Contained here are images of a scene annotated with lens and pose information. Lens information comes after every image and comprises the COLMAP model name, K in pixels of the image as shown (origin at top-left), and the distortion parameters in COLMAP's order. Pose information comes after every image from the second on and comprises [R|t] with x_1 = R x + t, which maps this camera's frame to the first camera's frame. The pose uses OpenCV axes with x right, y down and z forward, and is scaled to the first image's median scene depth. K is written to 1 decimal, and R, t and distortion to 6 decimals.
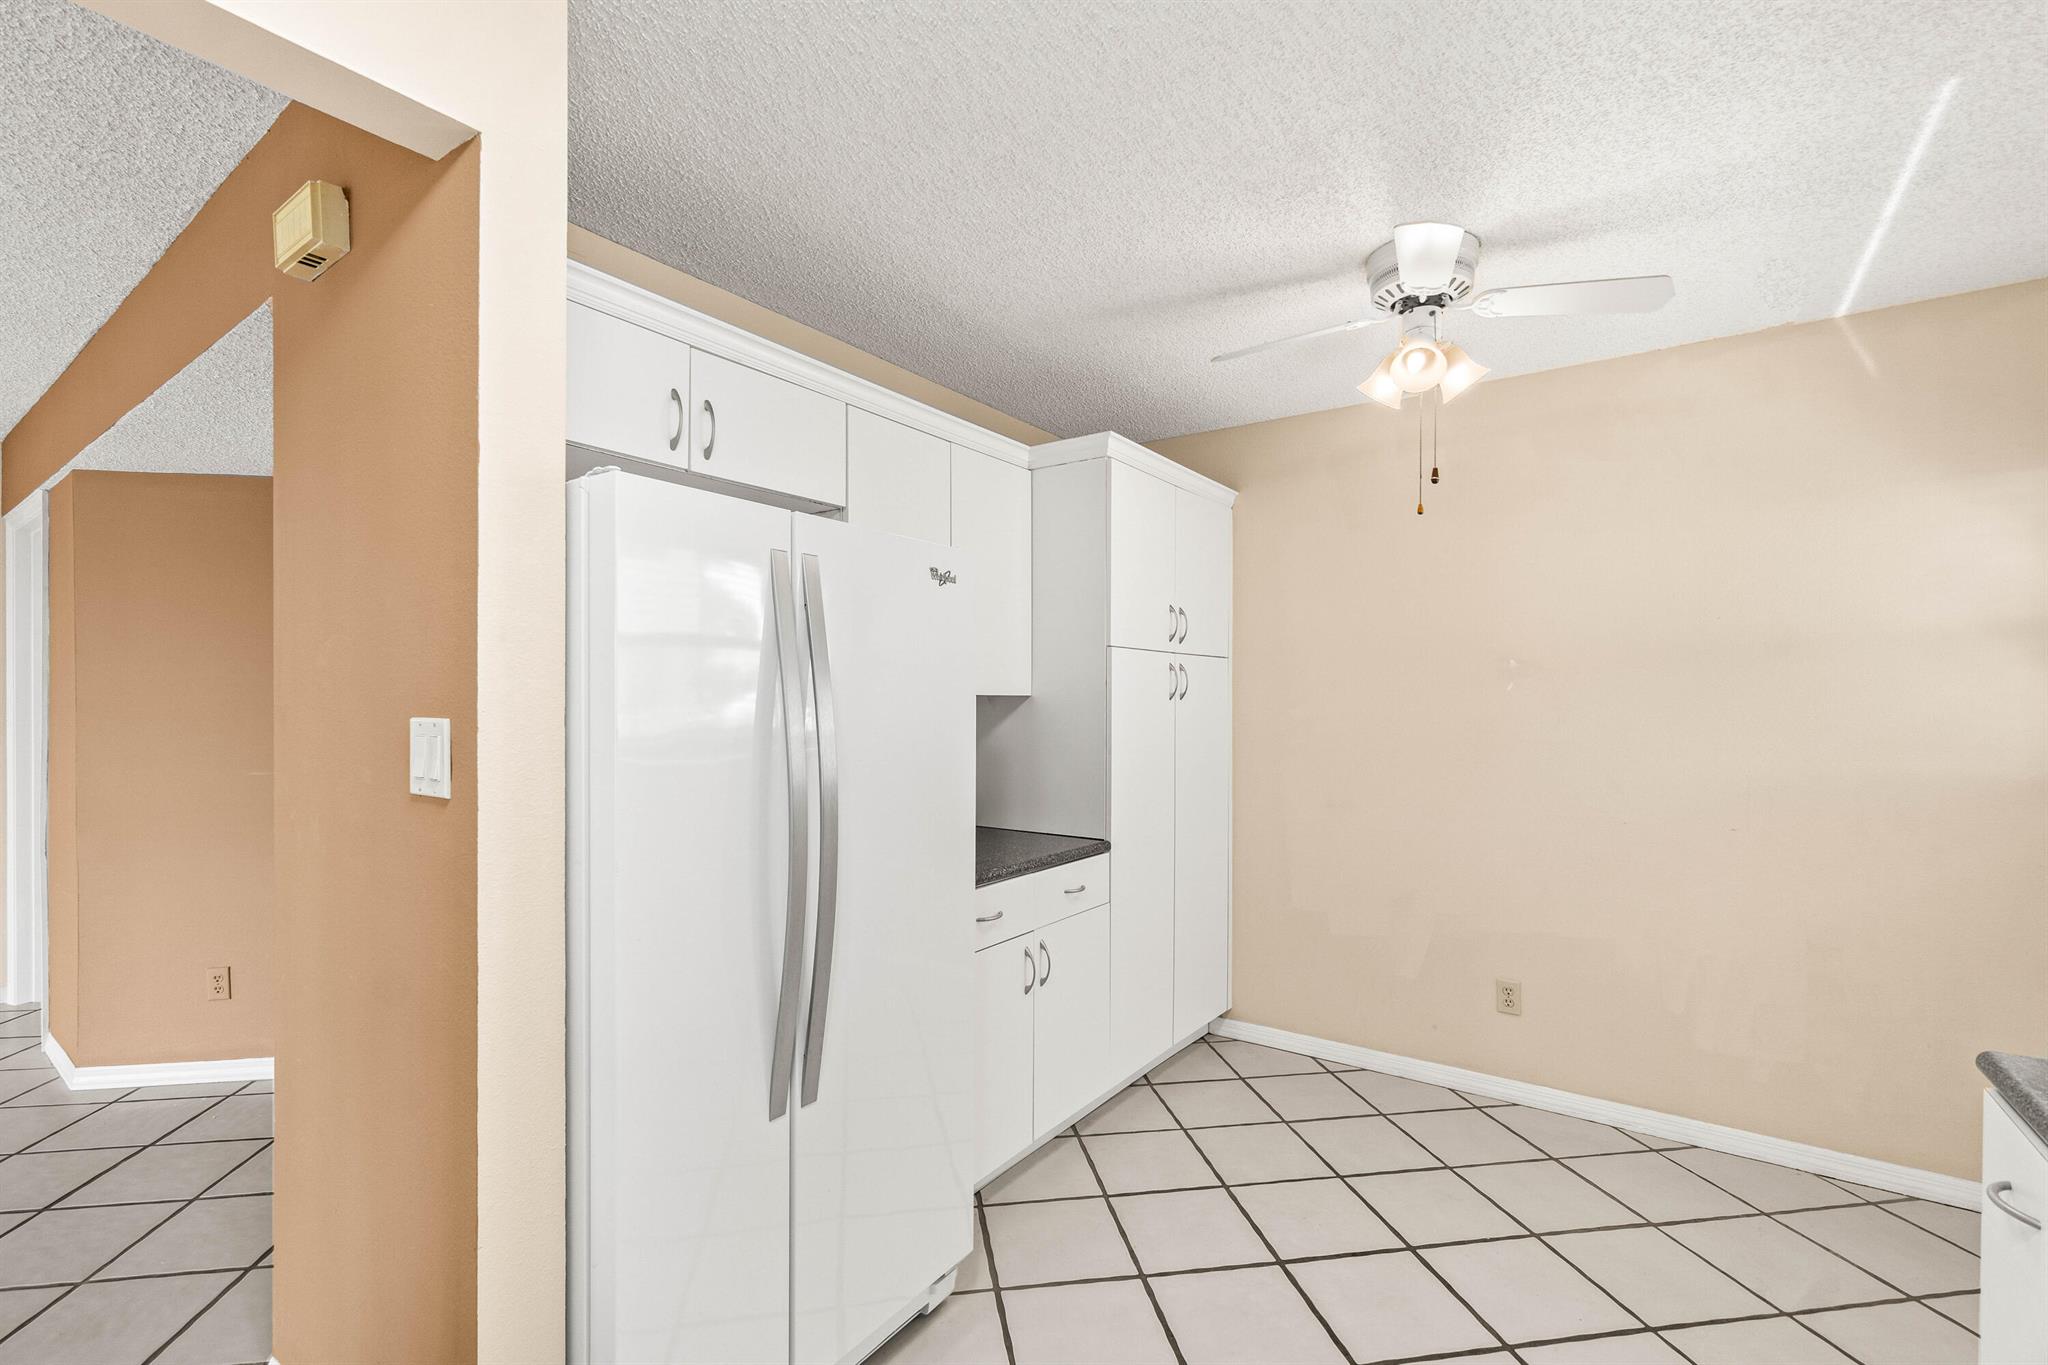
lens RADIAL K [[905.0, 0, 1020.0], [0, 905.0, 709.6], [0, 0, 1]] dist [-0.000781, -0.000234]
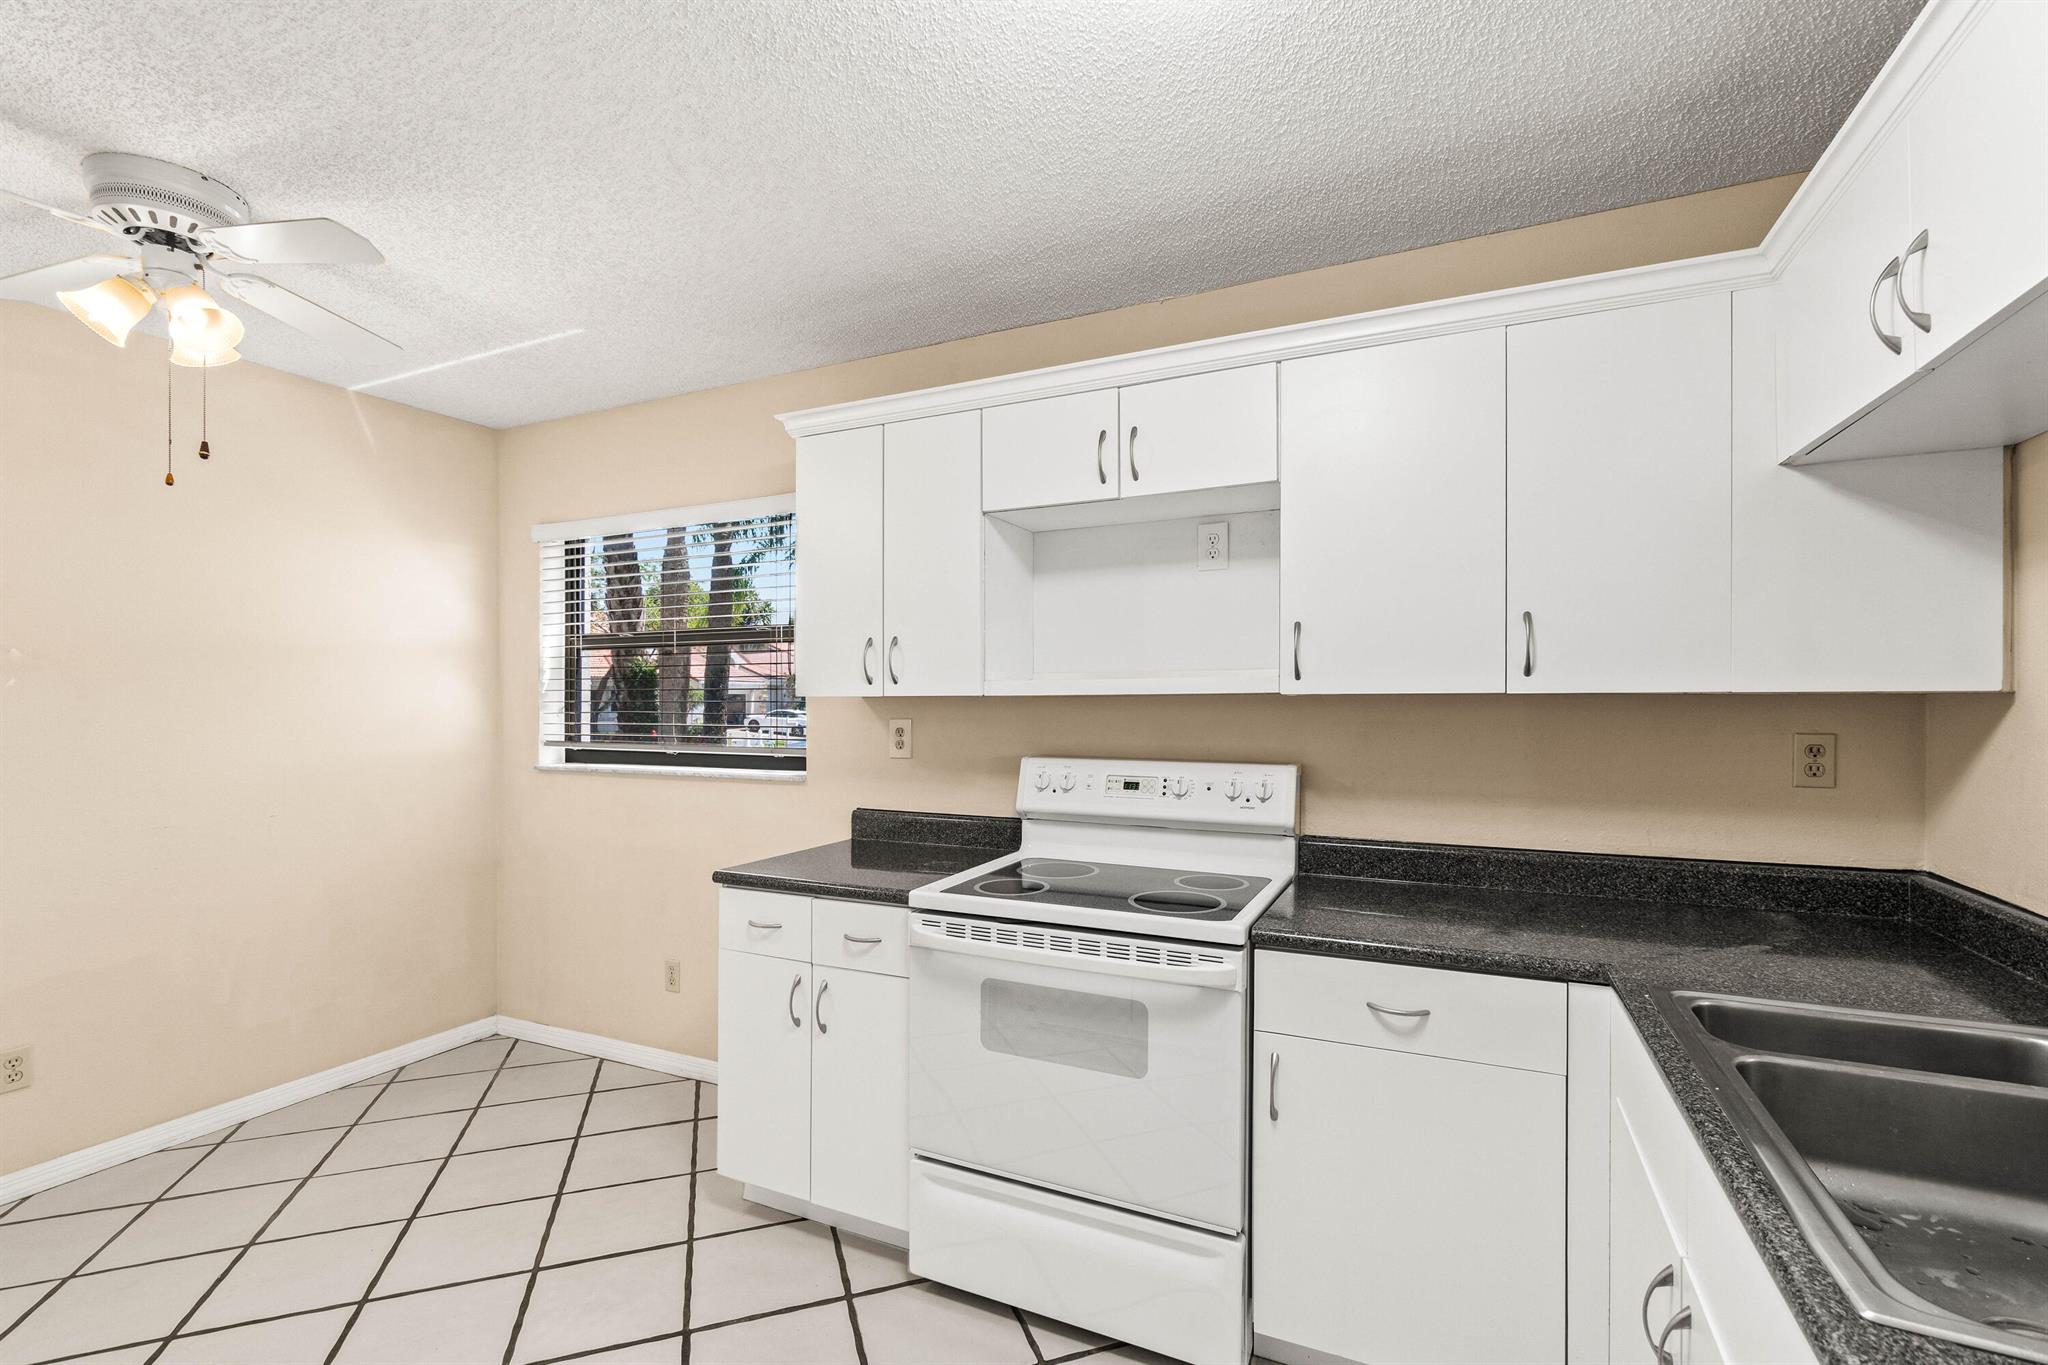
lens RADIAL K [[891.5, 0, 1024.1], [0, 891.5, 700.0], [0, 0, 1]] dist [0.000928, -0.000027]
pose [[-0.166380, -0.005201, 0.986048, -0.414812], [0.007785, 0.999948, 0.006588, -0.008040], [-0.986031, 0.008773, -0.166331, 0.263828]]
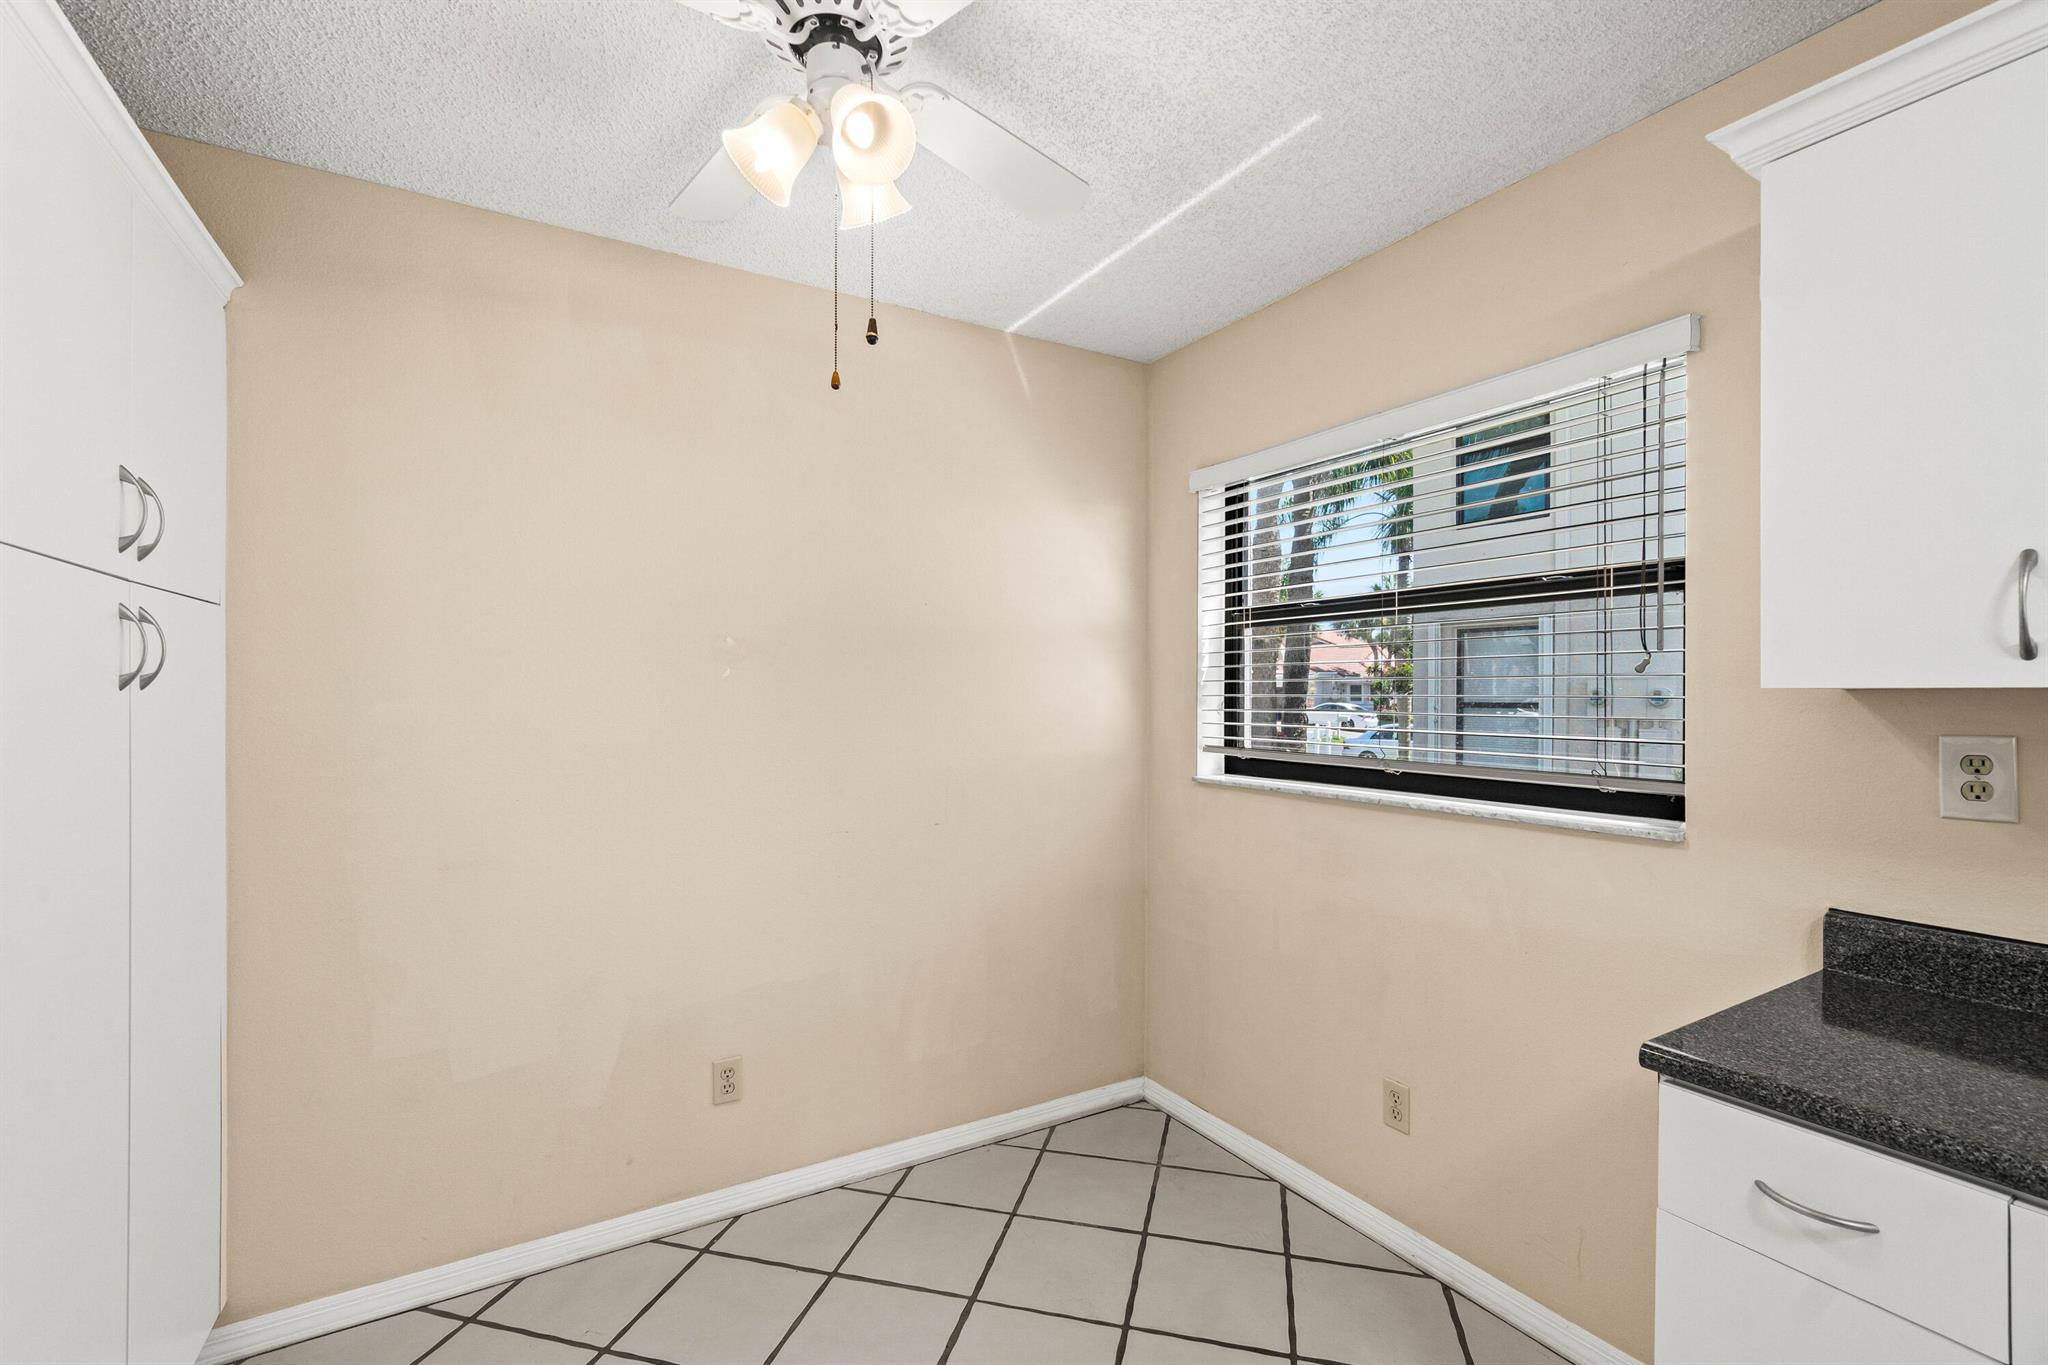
lens RADIAL K [[884.5, 0, 1020.3], [0, 884.5, 687.4], [0, 0, 1]] dist [-0.001180, -0.000186]
pose [[0.416075, 0.001281, 0.909330, -0.037500], [0.006713, 0.999967, -0.004481, -0.008198], [-0.909306, 0.007969, 0.416053, 0.497118]]
